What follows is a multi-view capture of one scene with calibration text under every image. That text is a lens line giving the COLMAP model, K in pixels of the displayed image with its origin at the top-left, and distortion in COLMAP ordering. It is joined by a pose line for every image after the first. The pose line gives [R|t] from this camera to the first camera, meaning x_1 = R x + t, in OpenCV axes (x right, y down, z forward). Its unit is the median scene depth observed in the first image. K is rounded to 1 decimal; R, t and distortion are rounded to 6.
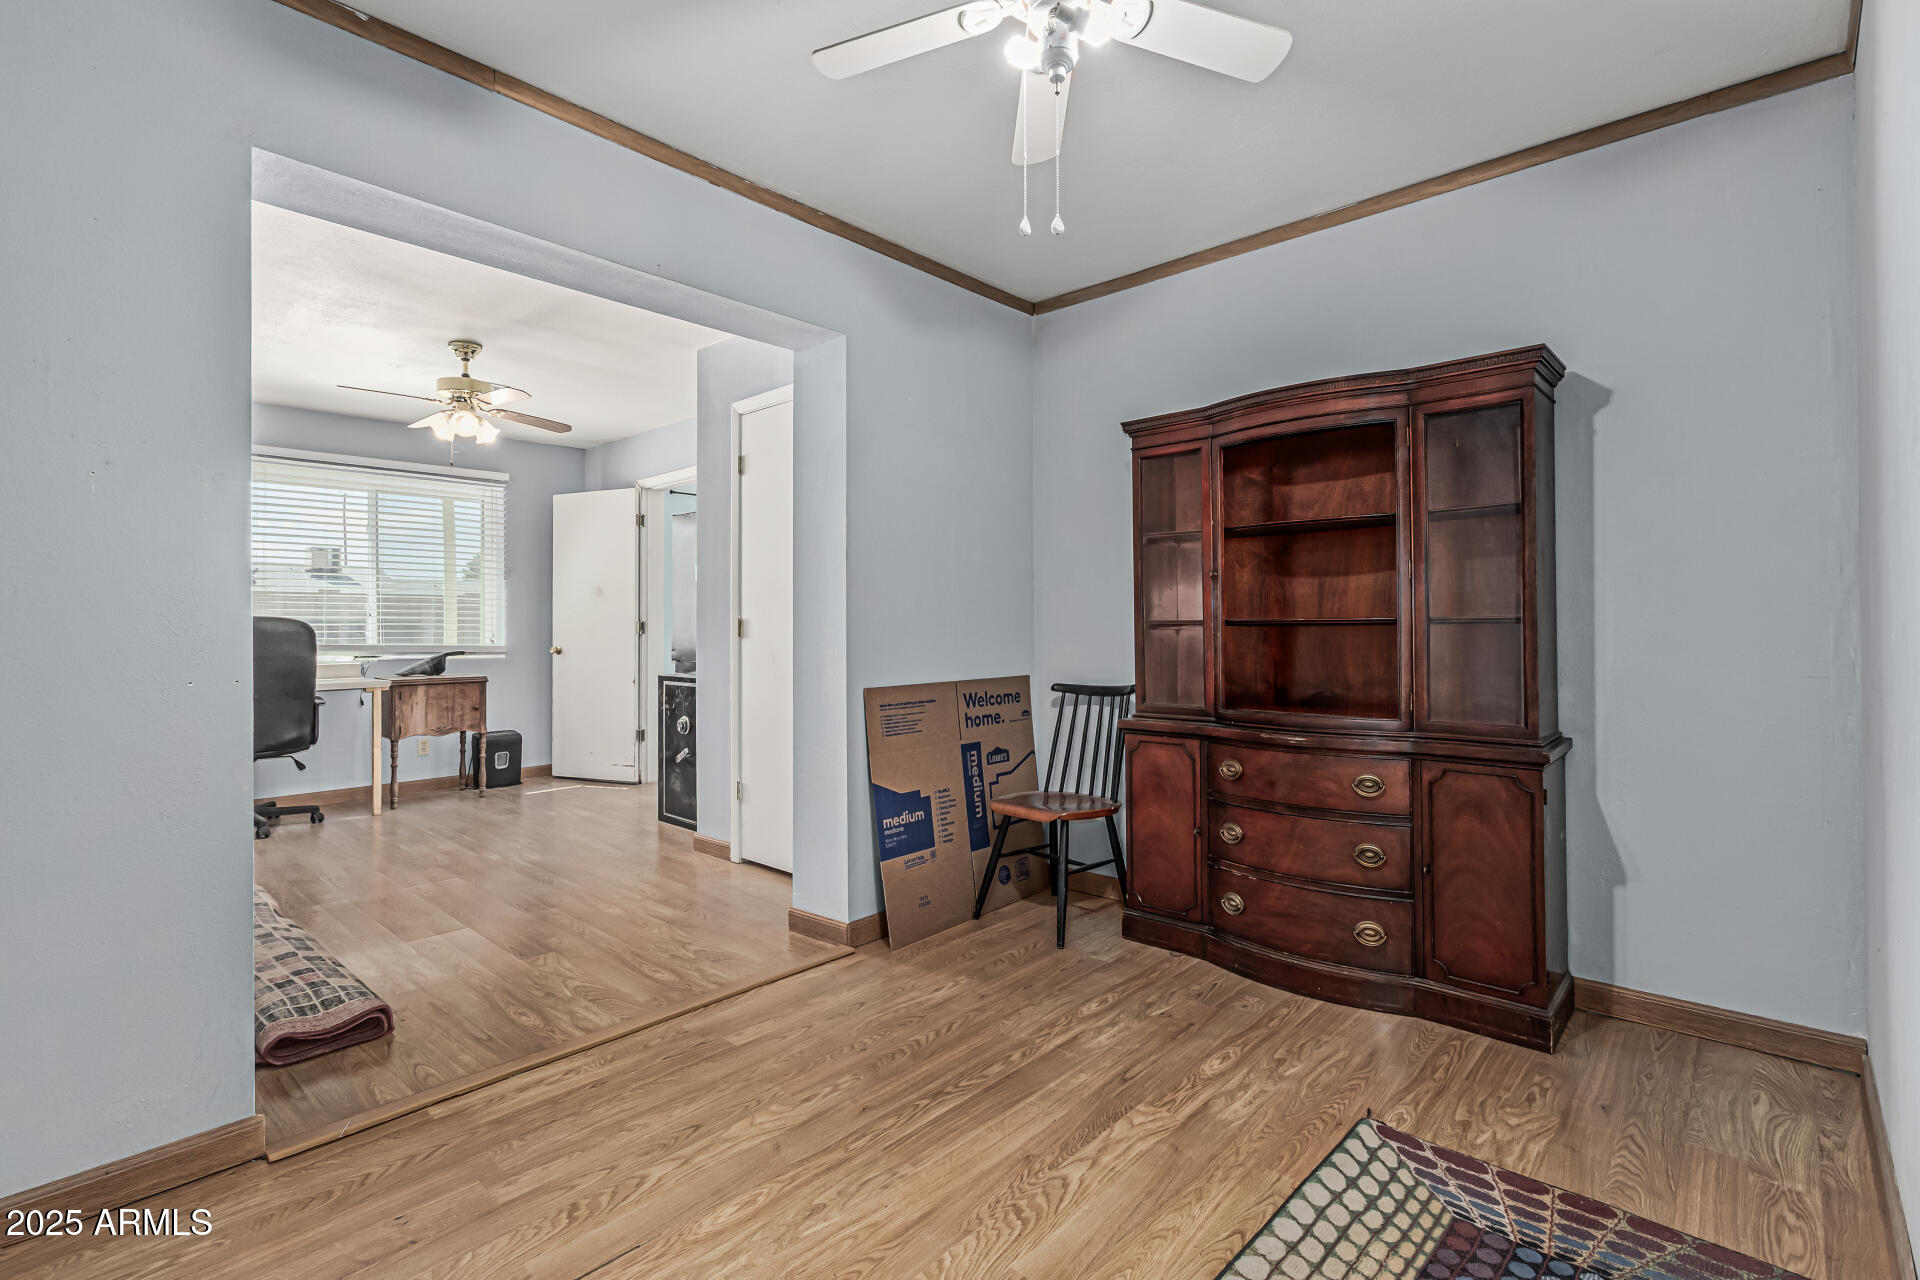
lens RADIAL K [[881.6, 0, 955.1], [0, 881.6, 628.6], [0, 0, 1]] dist [0.004837, -0.000660]
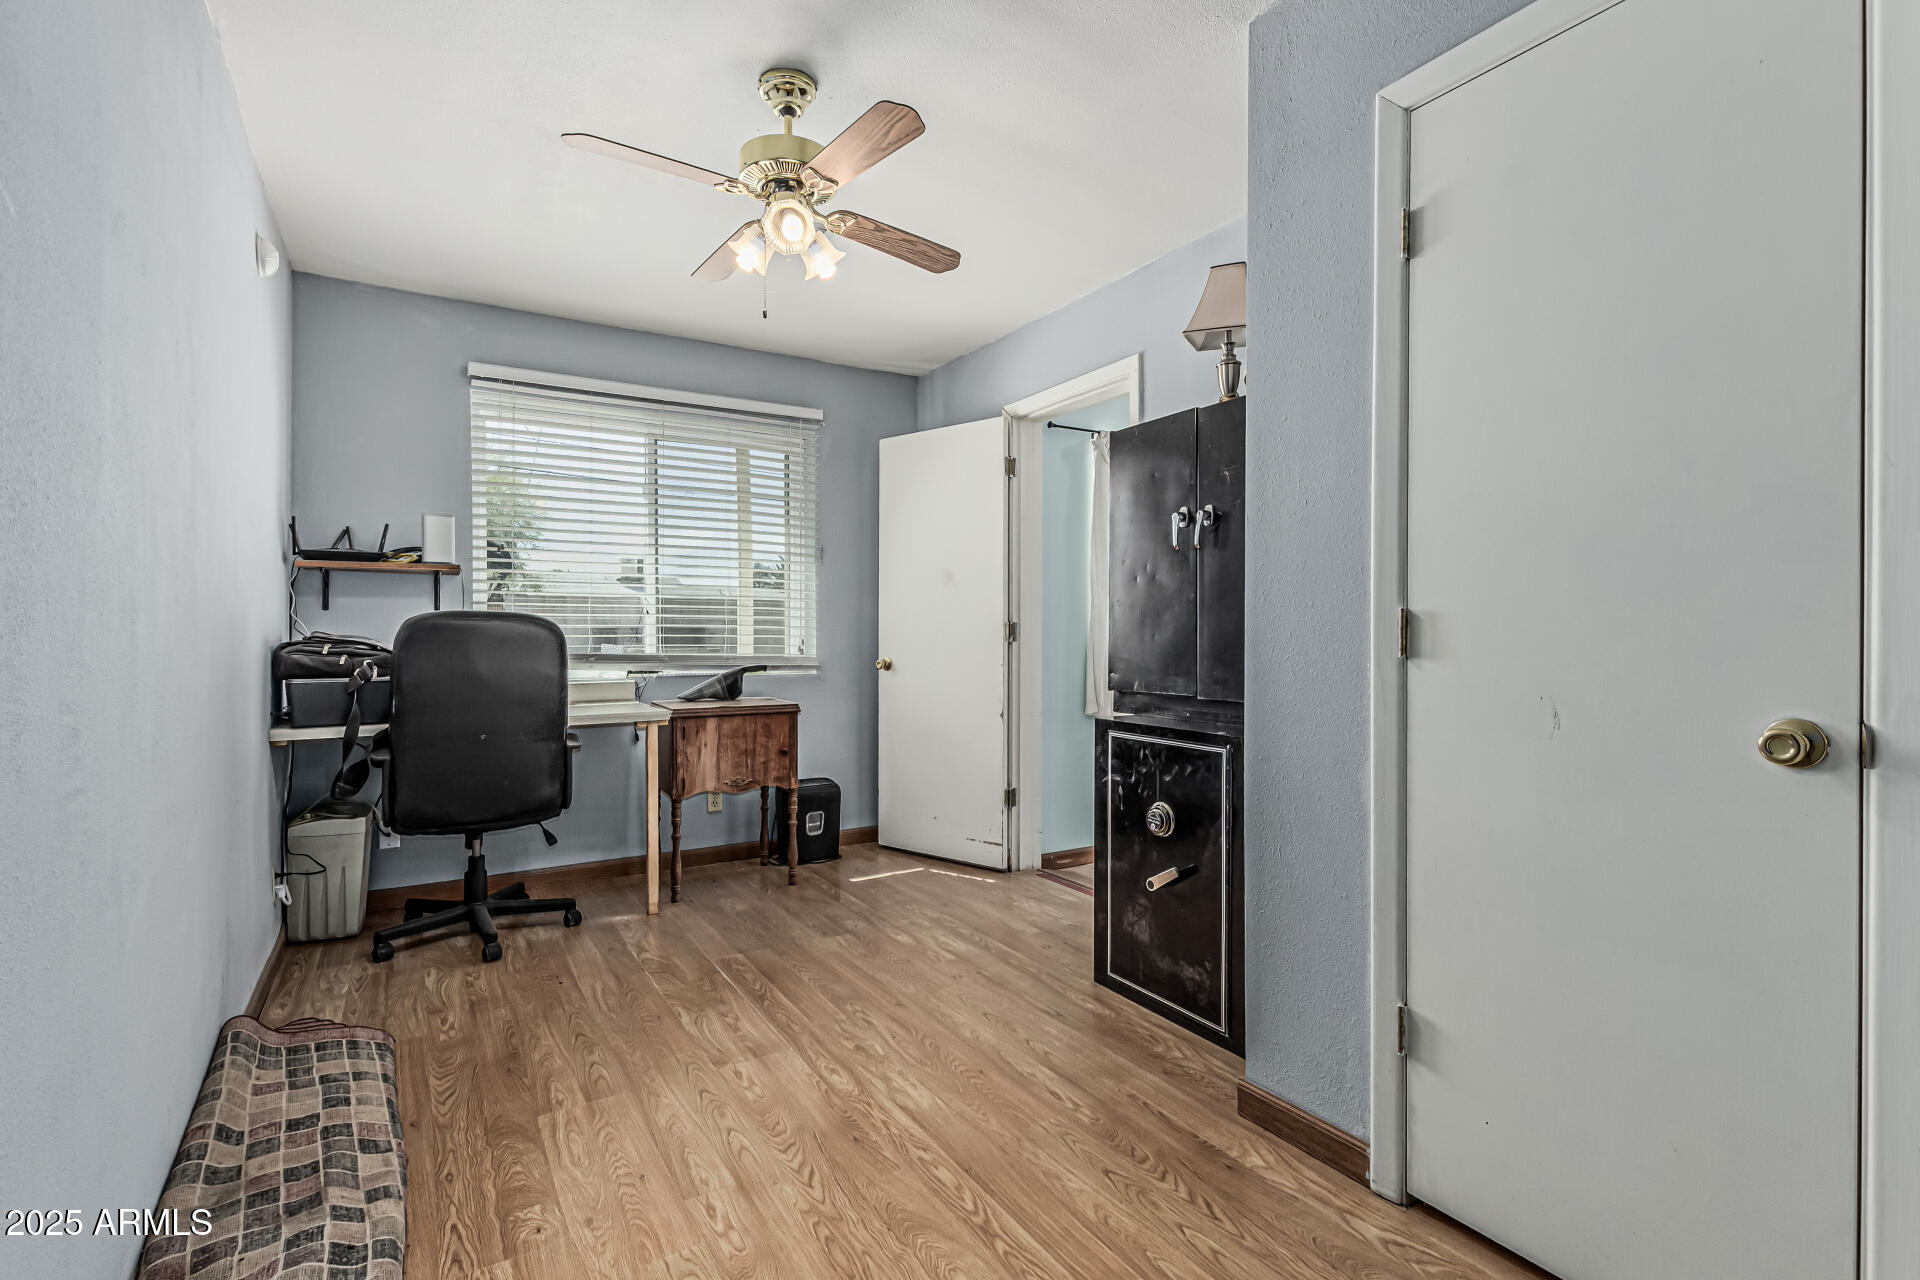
lens RADIAL K [[881.6, 0, 958.0], [0, 881.6, 644.0], [0, 0, 1]] dist [0.004837, -0.000660]
pose [[0.963868, 0.006682, -0.266296, -0.238370], [-0.003423, 0.999913, 0.012702, -0.000210], [0.266358, -0.011331, 0.963808, 0.392121]]
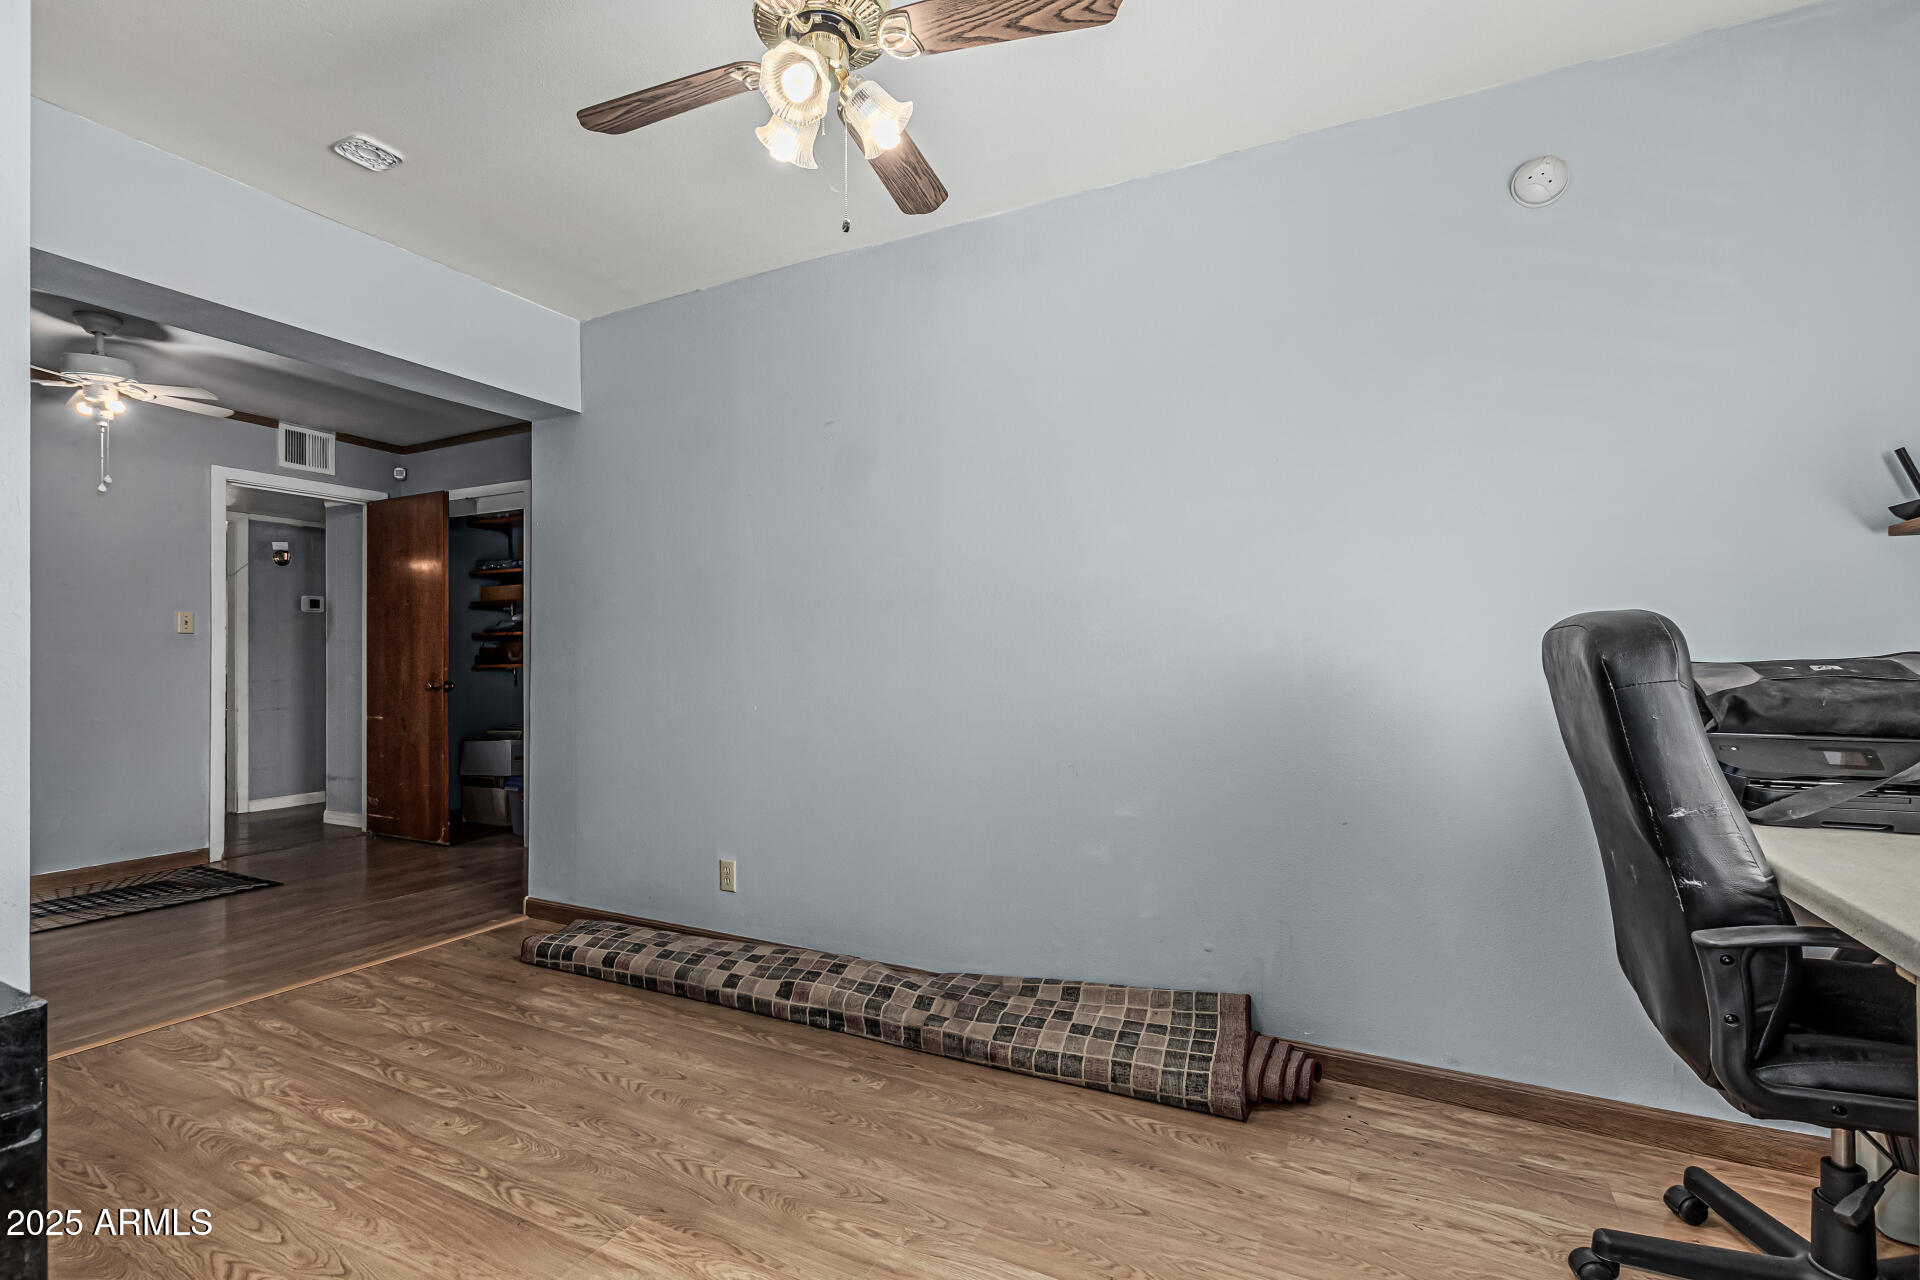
lens RADIAL K [[881.6, 0, 962.5], [0, 881.6, 651.8], [0, 0, 1]] dist [0.004837, -0.000660]
pose [[-0.962460, 0.004769, -0.271381, -0.379782], [0.006636, 0.999960, -0.005963, -0.000120], [0.271341, -0.007540, -0.962454, 1.019634]]
